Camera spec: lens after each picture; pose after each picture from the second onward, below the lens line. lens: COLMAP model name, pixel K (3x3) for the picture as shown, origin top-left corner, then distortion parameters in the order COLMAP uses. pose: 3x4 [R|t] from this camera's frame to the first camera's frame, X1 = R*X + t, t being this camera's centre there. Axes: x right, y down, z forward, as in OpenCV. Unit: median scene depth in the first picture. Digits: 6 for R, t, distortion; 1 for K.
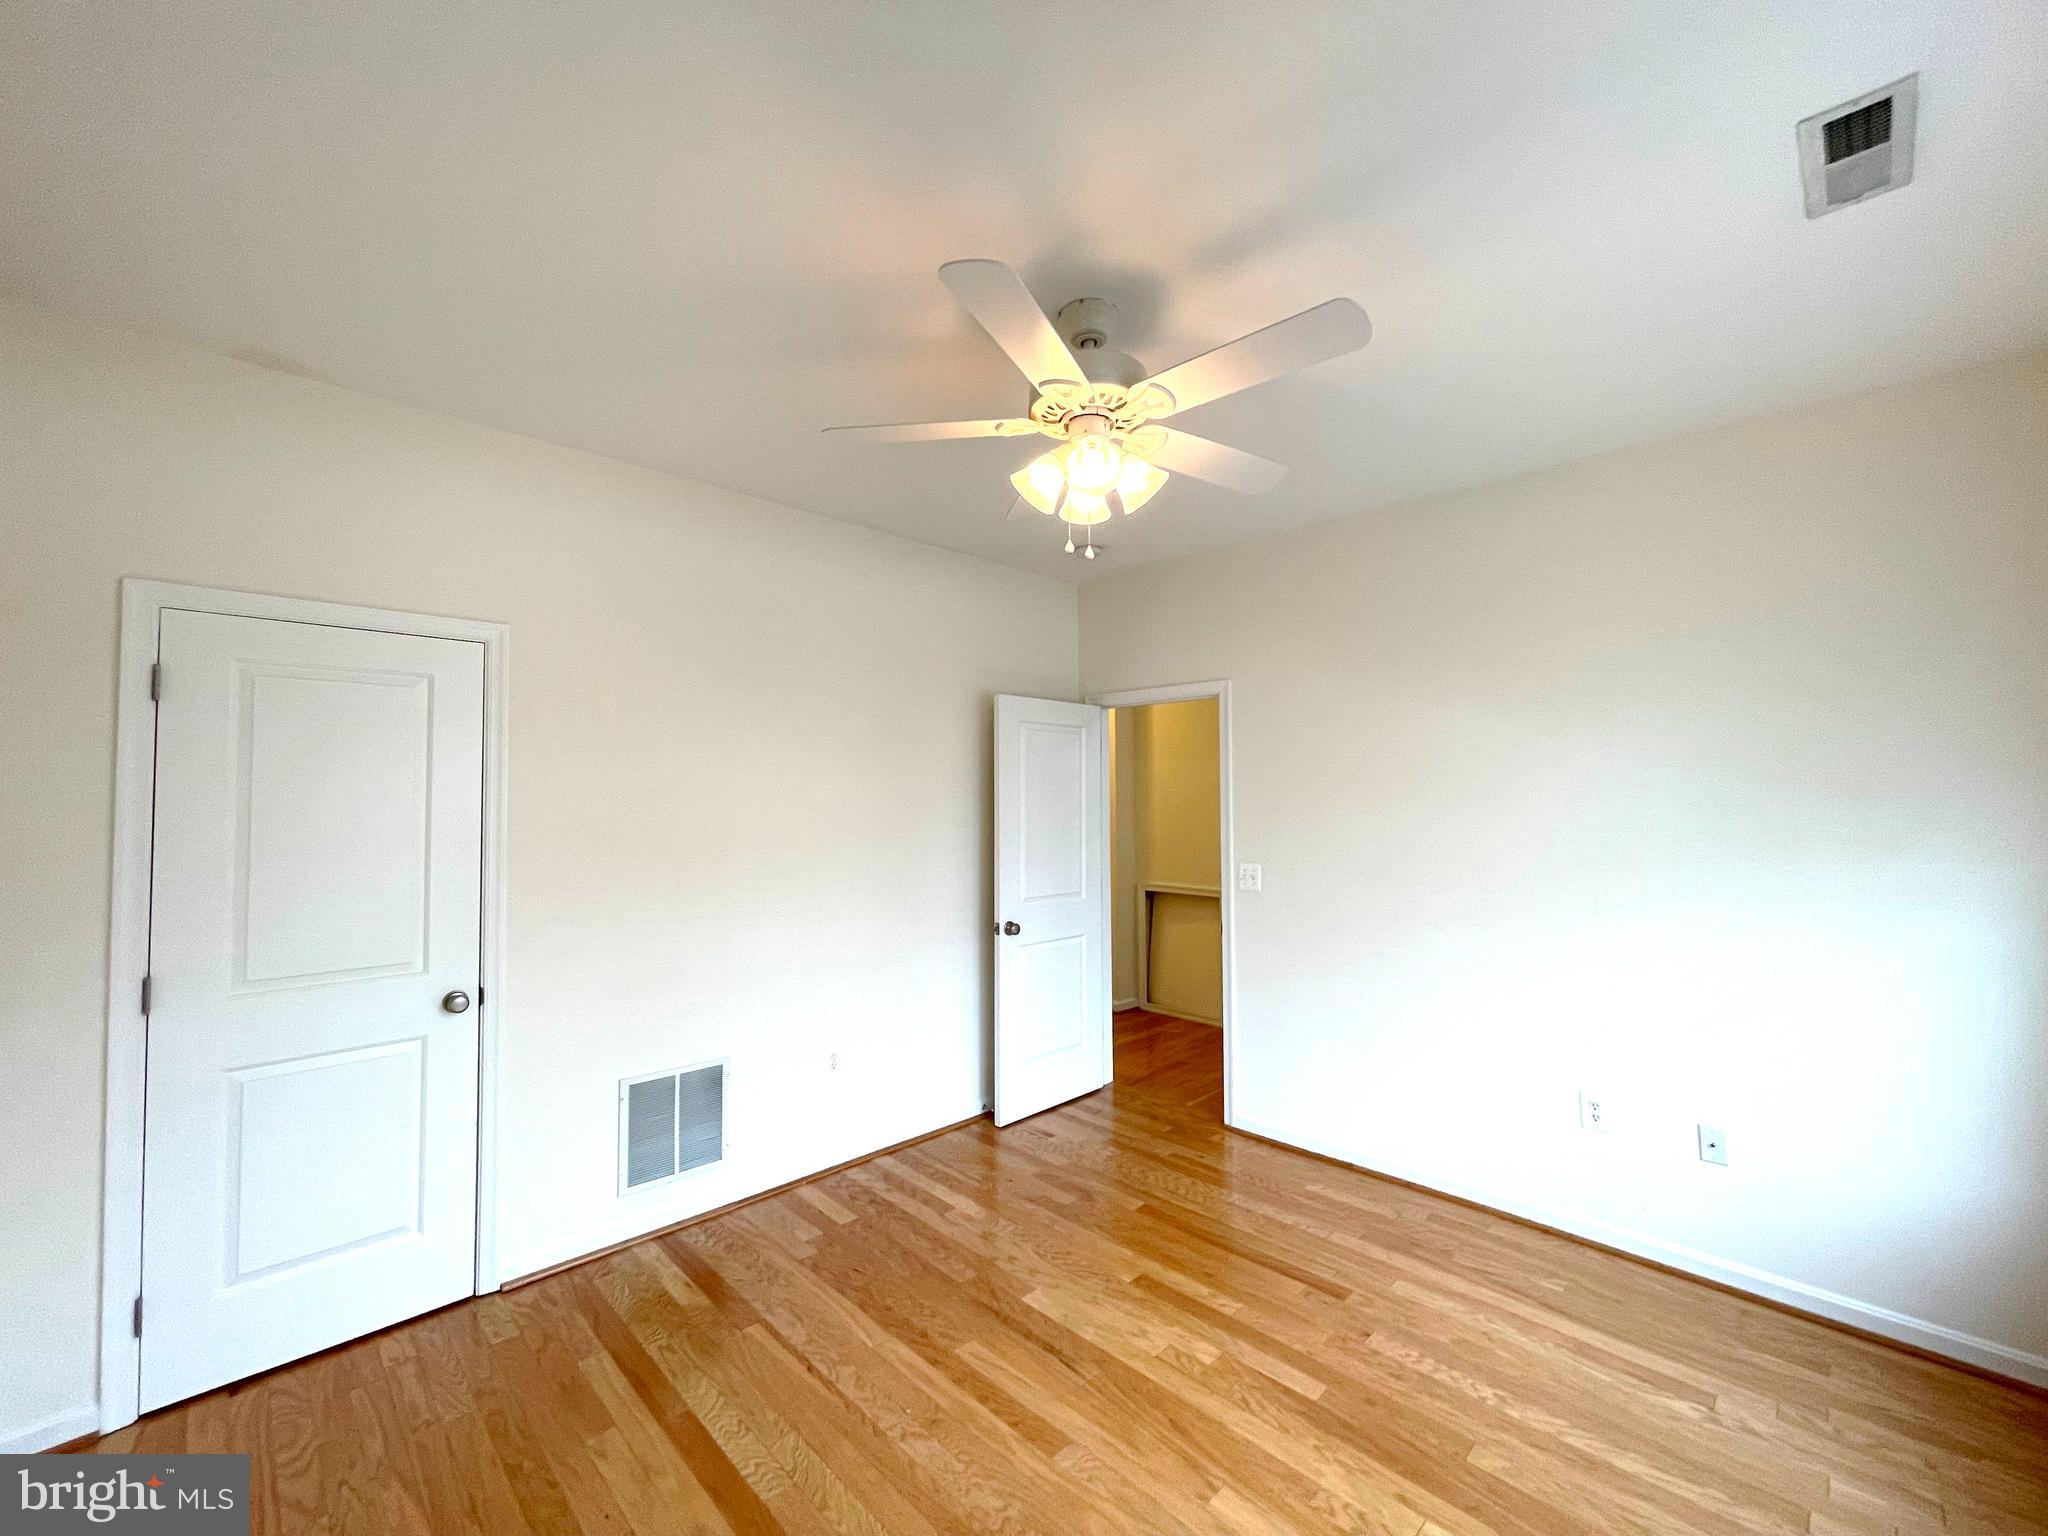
lens RADIAL K [[822.3, 0, 1019.1], [0, 822.3, 772.2], [0, 0, 1]] dist [-0.004934, 0.000153]
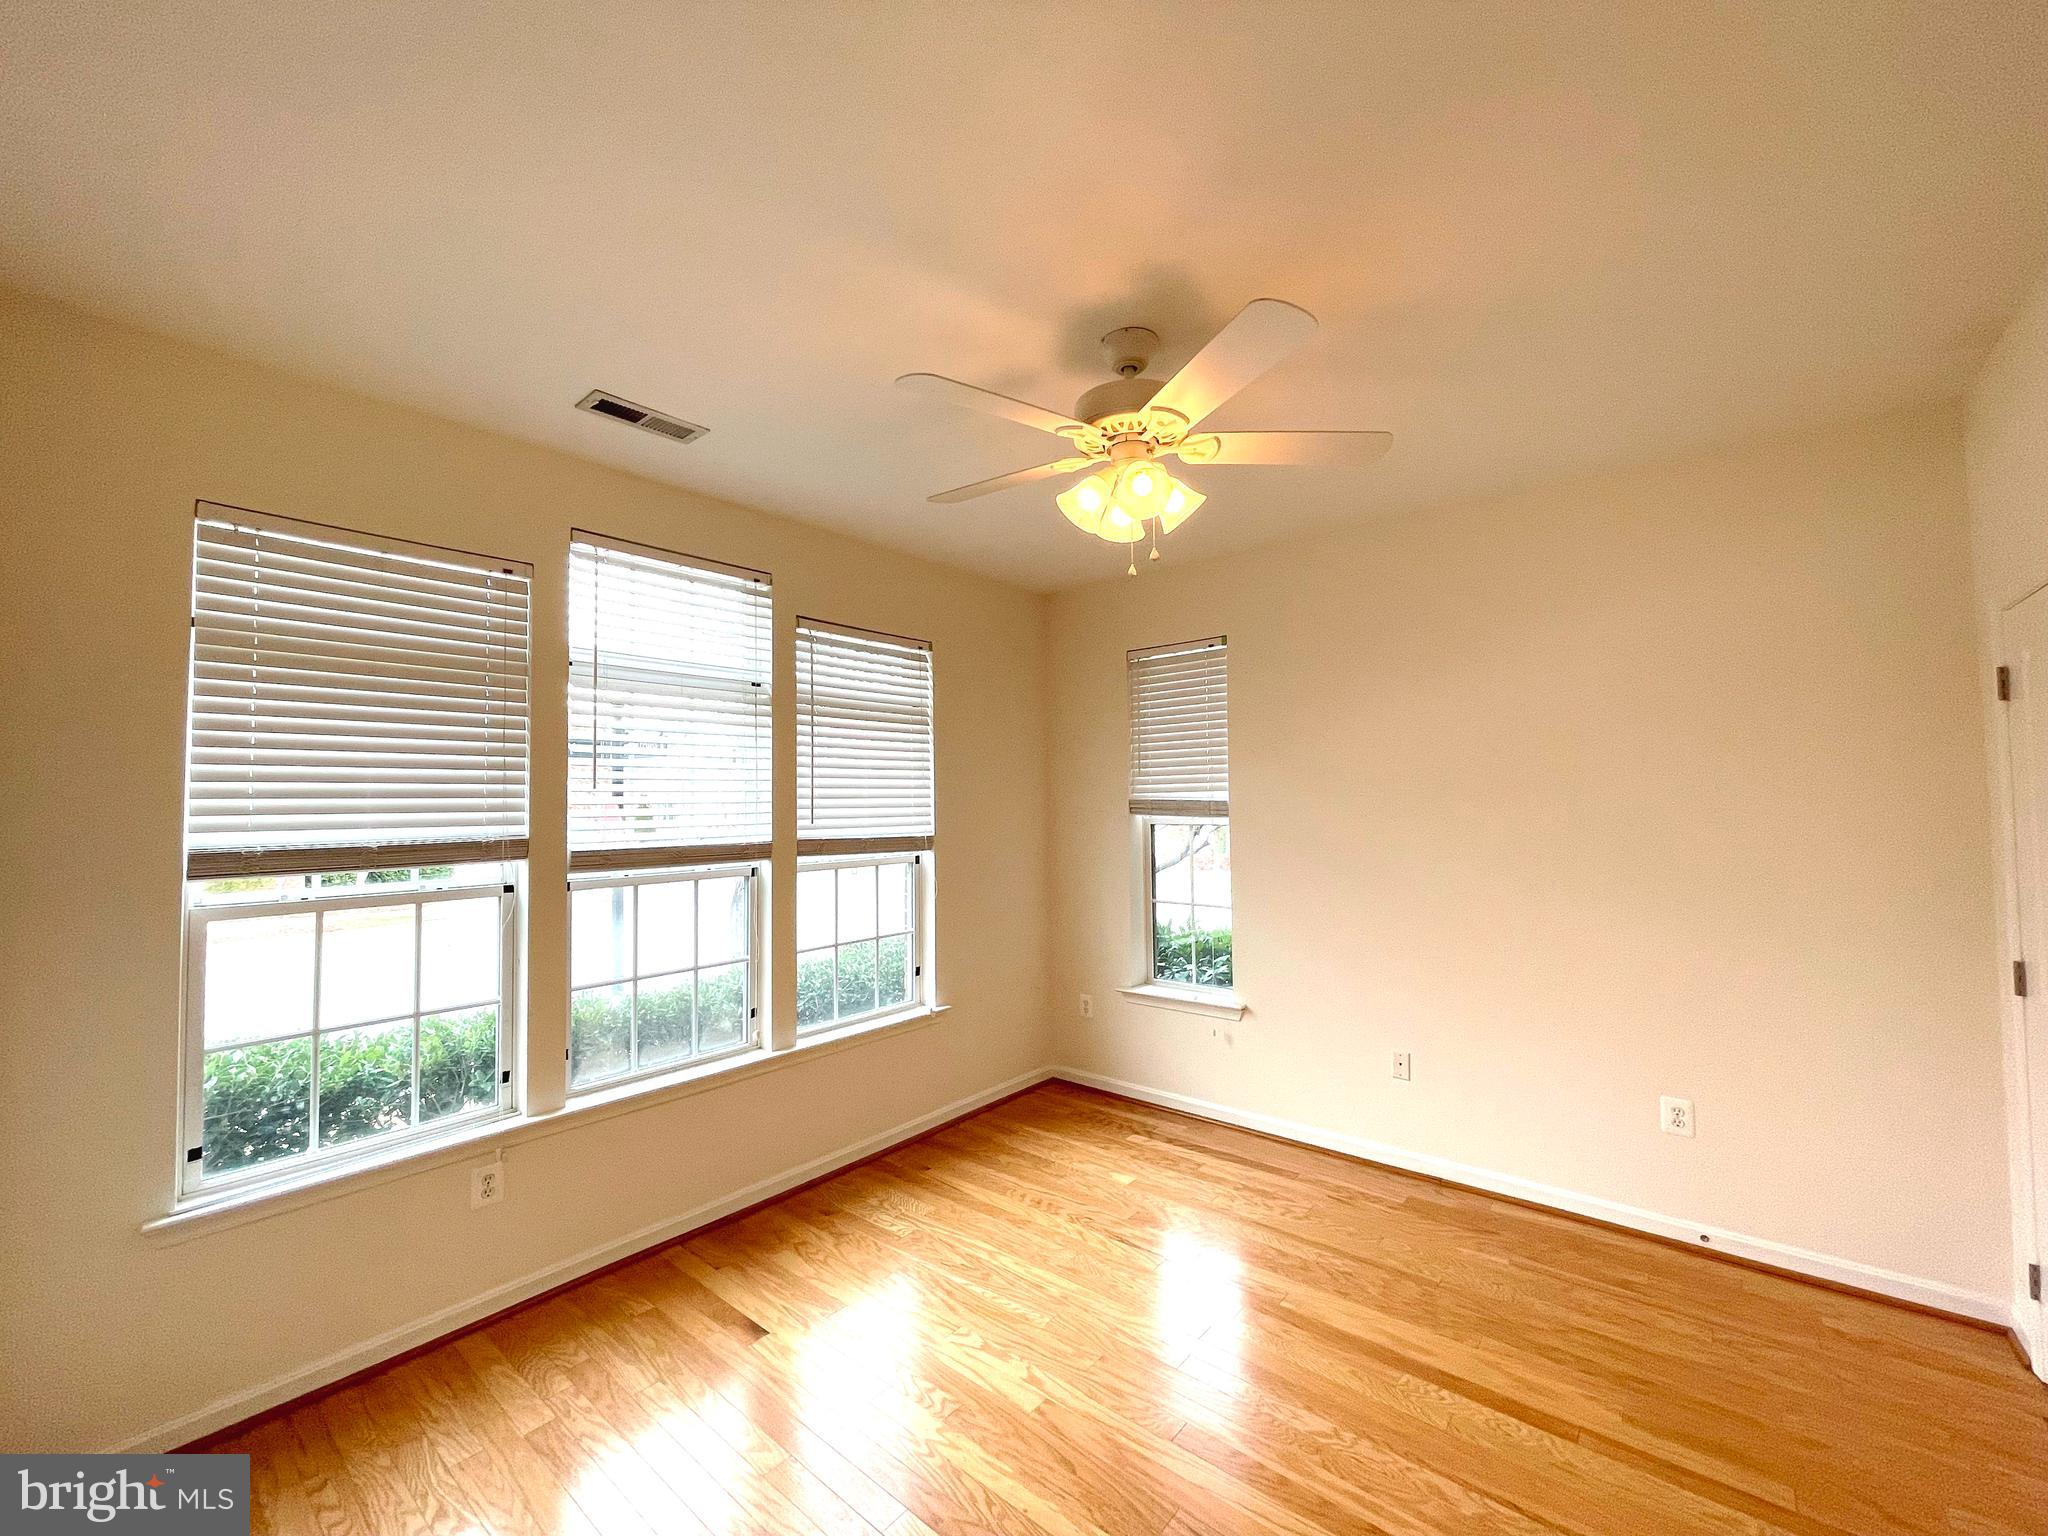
lens RADIAL K [[822.3, 0, 1019.1], [0, 822.3, 772.2], [0, 0, 1]] dist [-0.004934, 0.000153]
pose [[-0.994424, 0.009527, -0.105020, 0.361644], [0.016809, 0.997497, -0.068677, 0.063044], [0.104103, -0.070060, -0.992096, 2.107139]]
